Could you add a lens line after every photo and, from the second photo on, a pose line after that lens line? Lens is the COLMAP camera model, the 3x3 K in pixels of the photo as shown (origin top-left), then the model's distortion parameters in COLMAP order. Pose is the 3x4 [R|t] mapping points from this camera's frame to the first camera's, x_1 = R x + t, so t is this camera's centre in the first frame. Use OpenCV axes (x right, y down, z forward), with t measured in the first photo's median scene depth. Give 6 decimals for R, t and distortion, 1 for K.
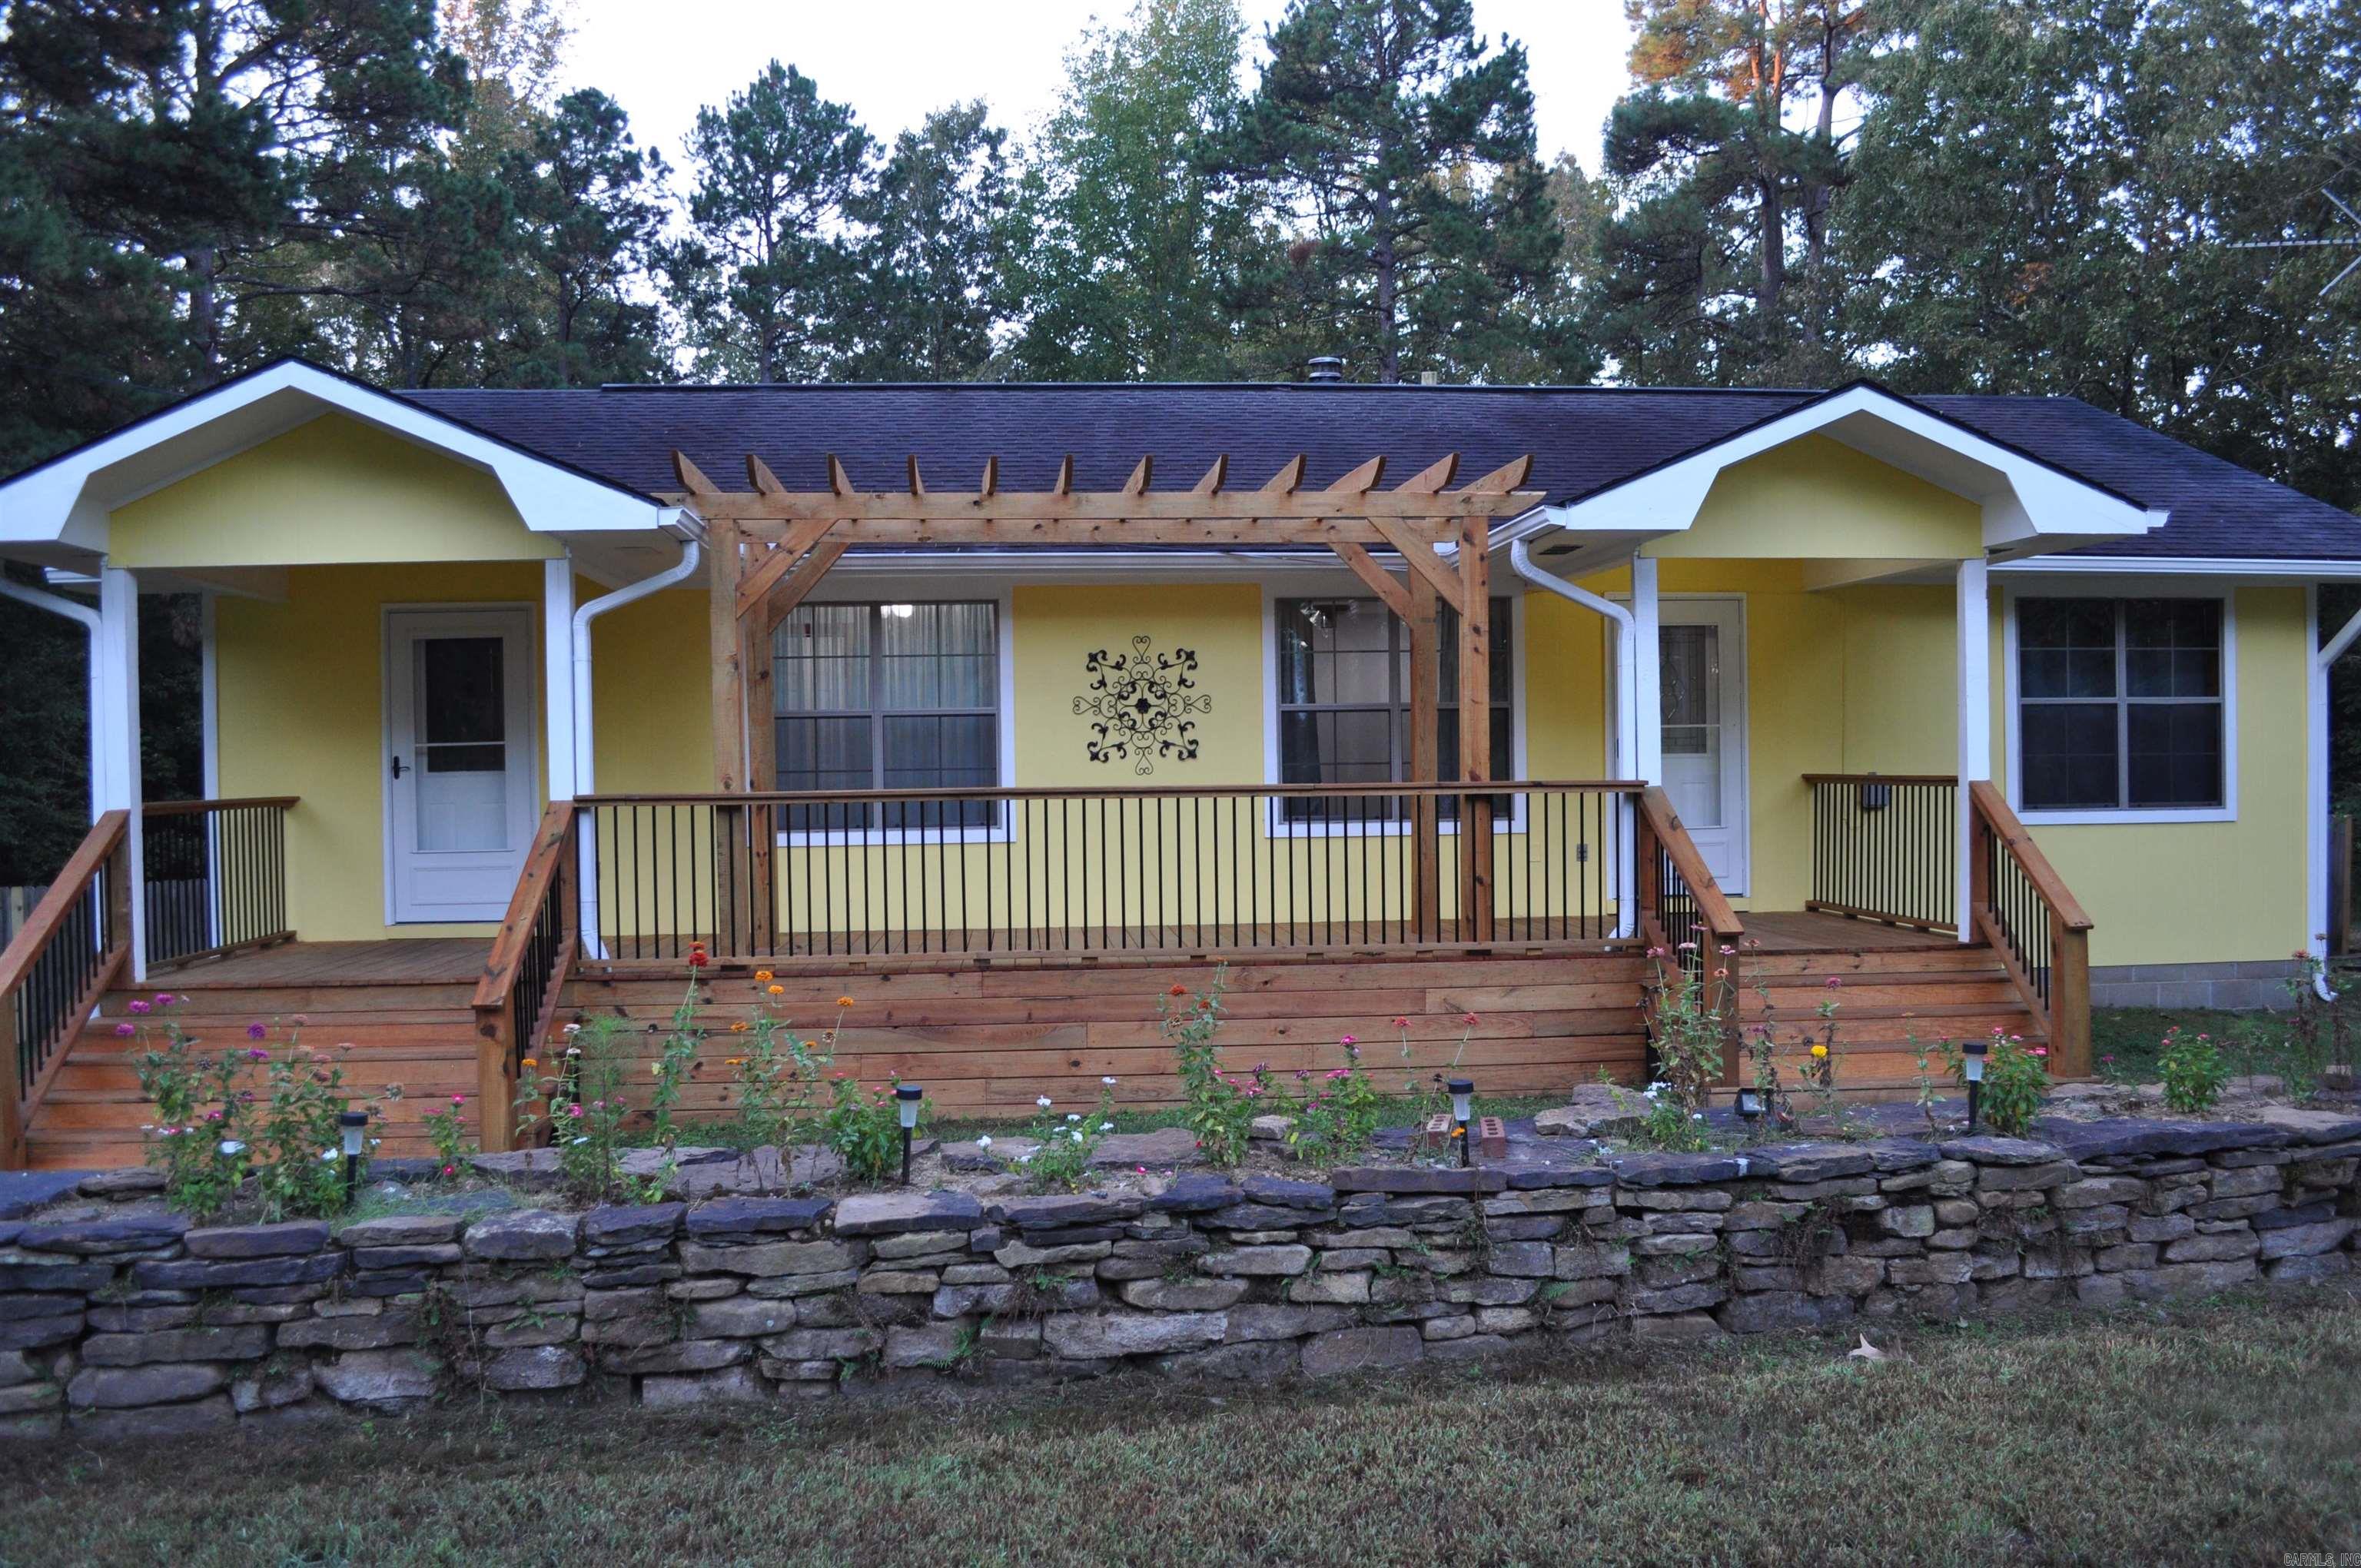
lens RADIAL K [[1861.6, 0, 1184.8], [0, 1861.6, 801.7], [0, 0, 1]] dist [-0.076766, 0.007006]
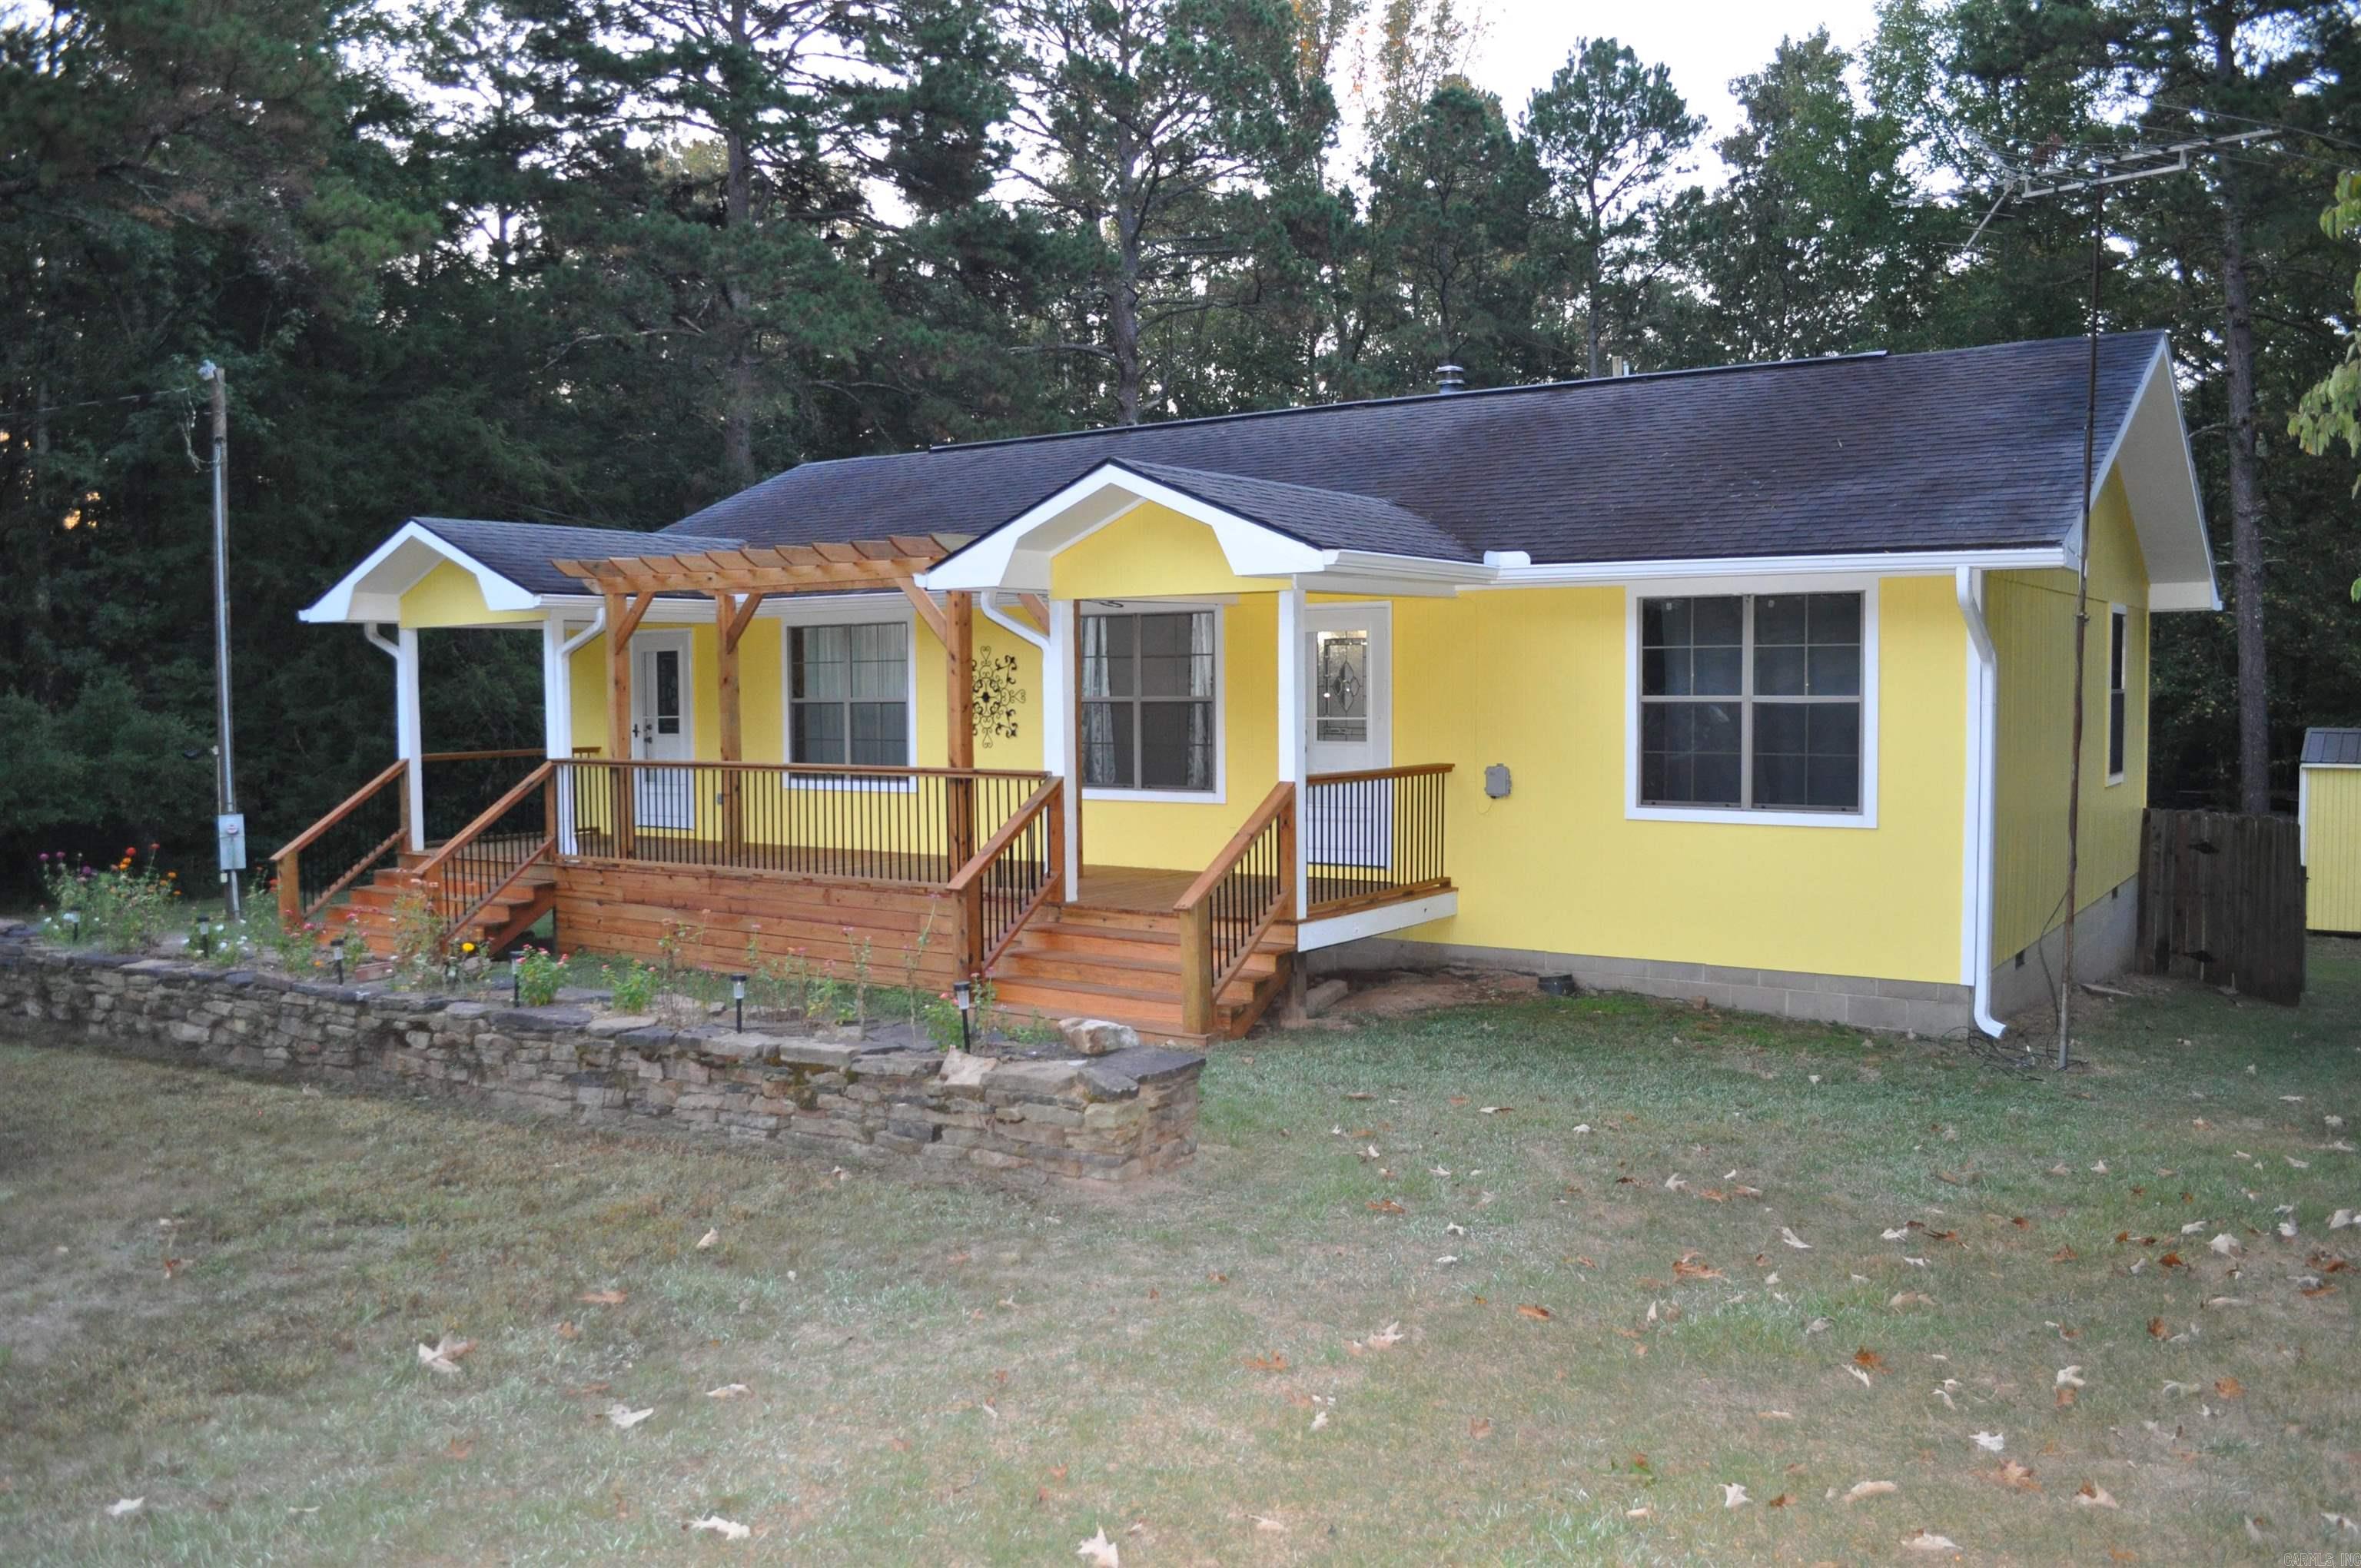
lens RADIAL K [[1861.6, 0, 1169.0], [0, 1861.6, 799.6], [0, 0, 1]] dist [-0.076766, 0.007006]
pose [[0.766012, 0.046721, -0.641127, 1.186288], [-0.014668, 0.998366, 0.055229, -0.066890], [0.642659, -0.032902, 0.765445, 0.053311]]
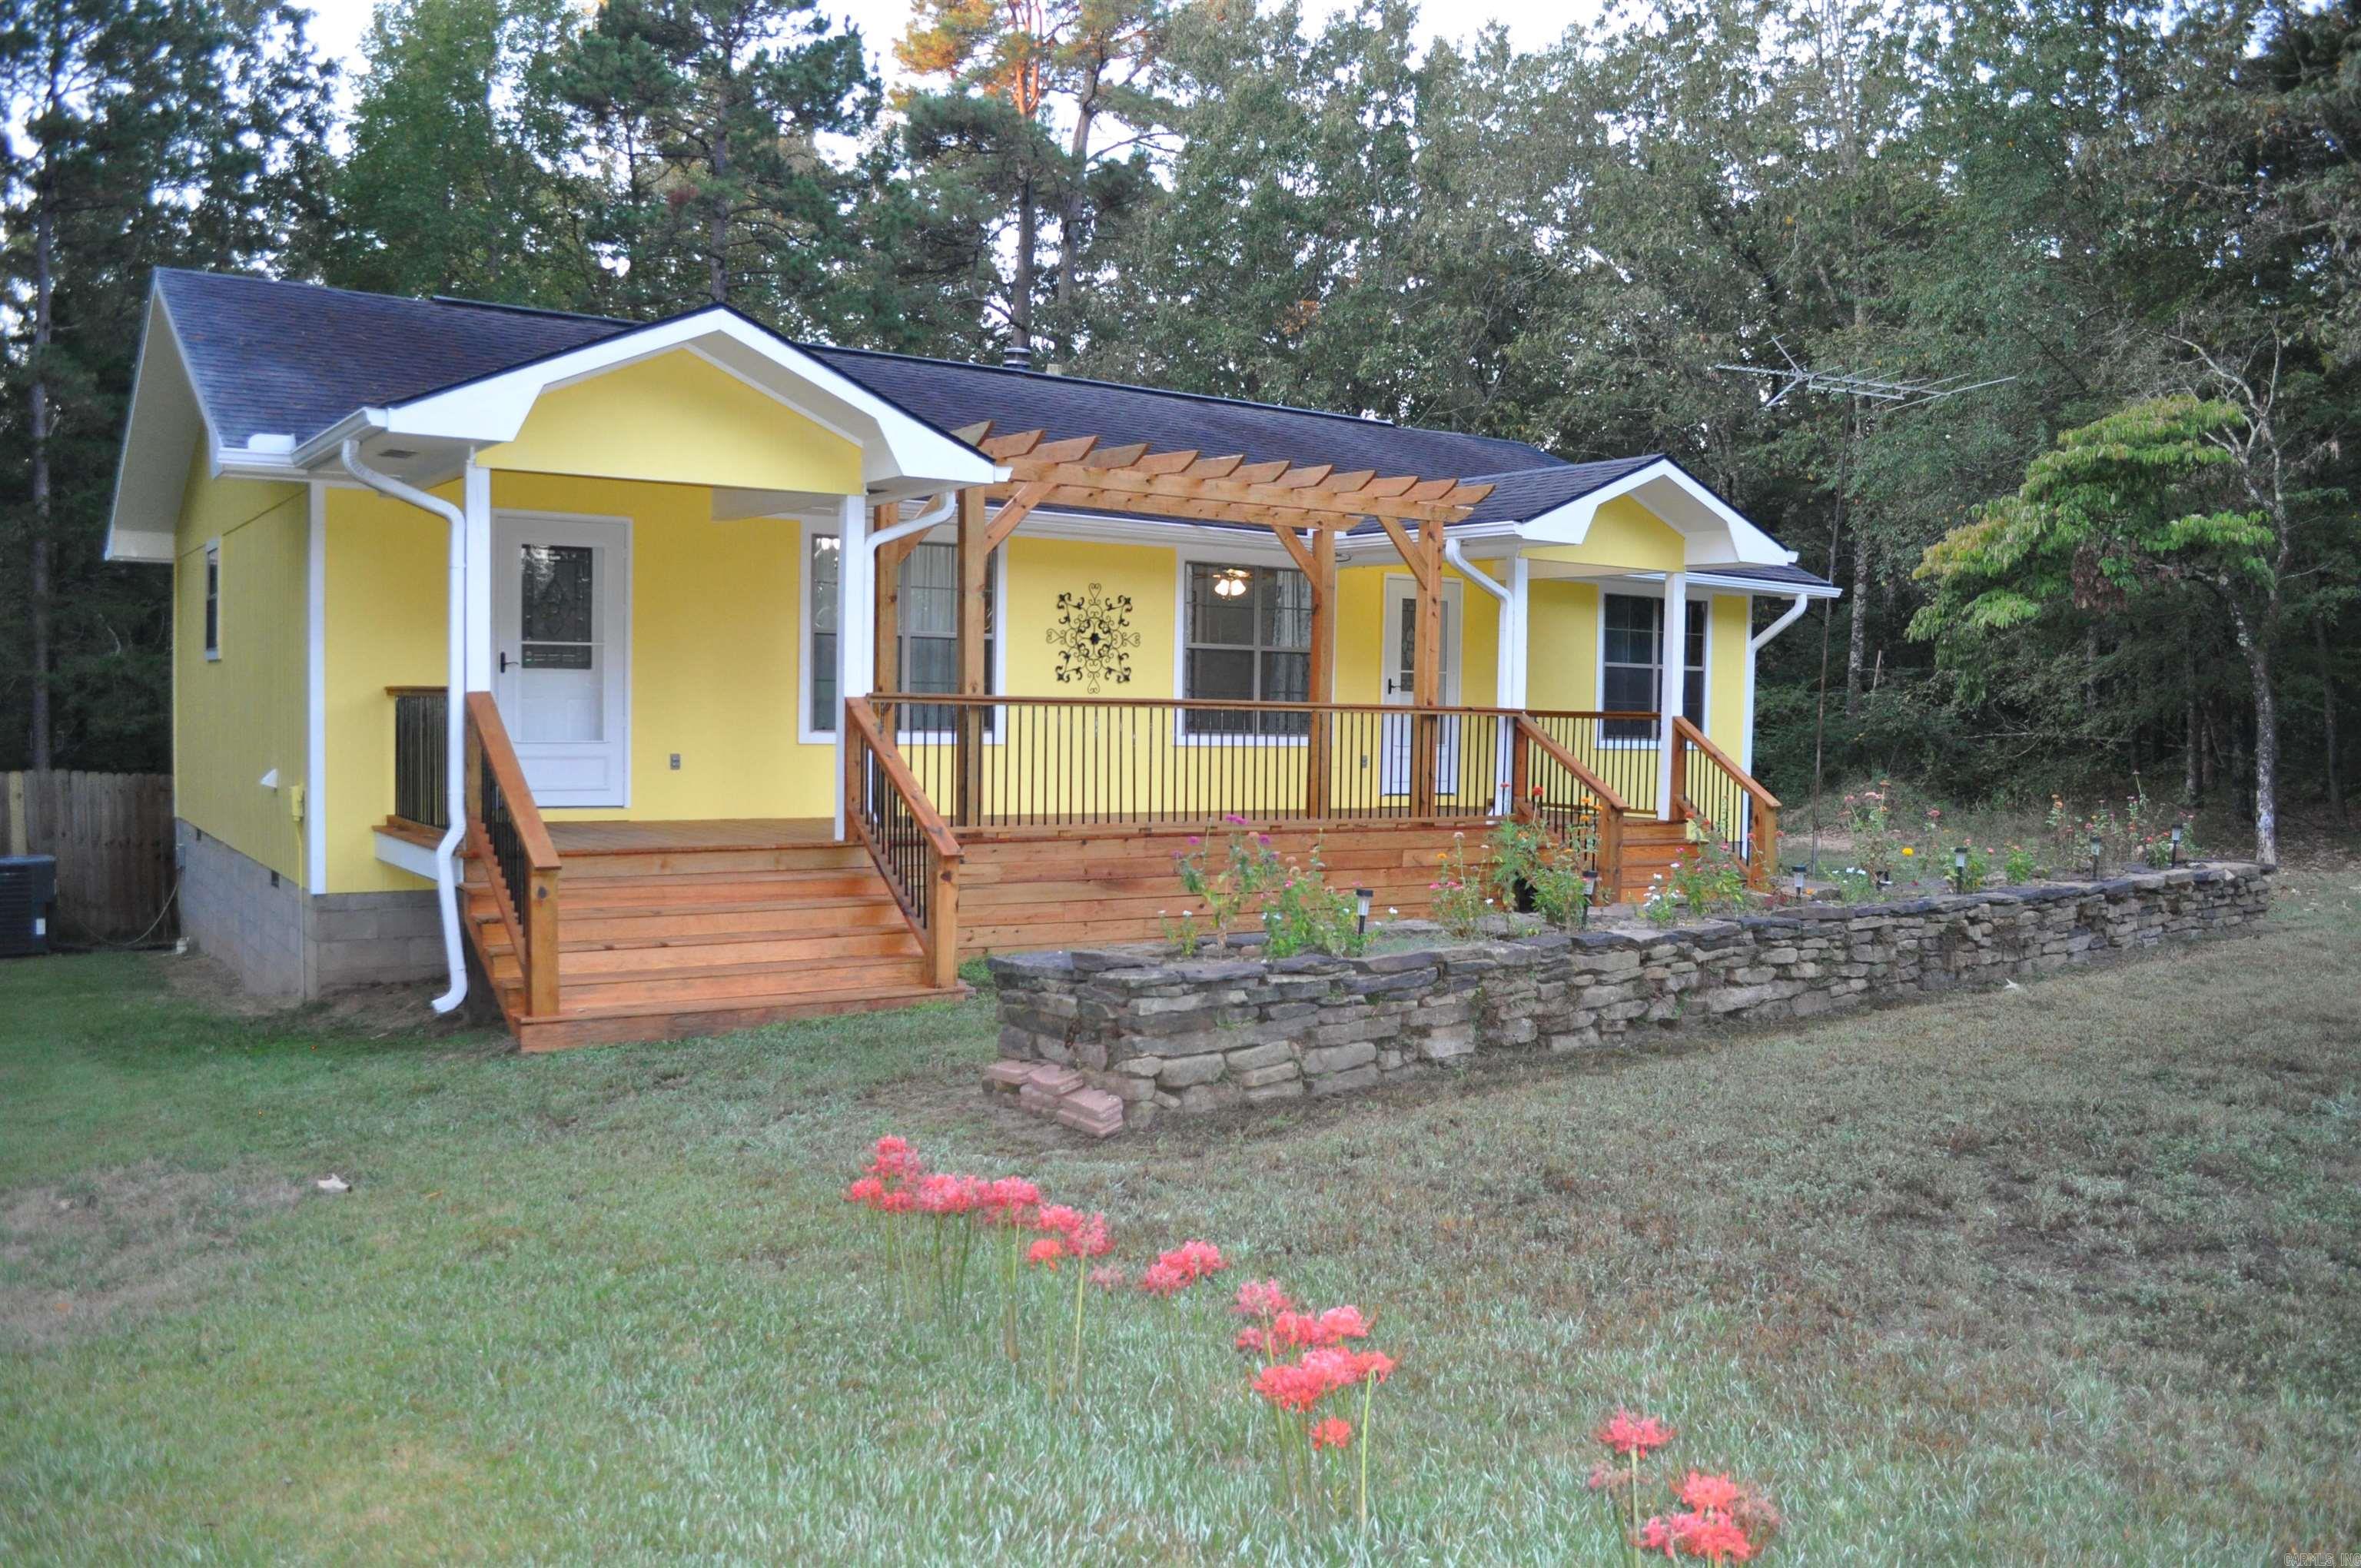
lens RADIAL K [[1861.6, 0, 1174.9], [0, 1861.6, 807.8], [0, 0, 1]] dist [-0.076766, 0.007006]
pose [[0.869405, 0.004297, 0.494081, -0.742915], [-0.021404, 0.999351, 0.028972, 0.031597], [-0.493636, -0.035763, 0.868933, -0.158088]]
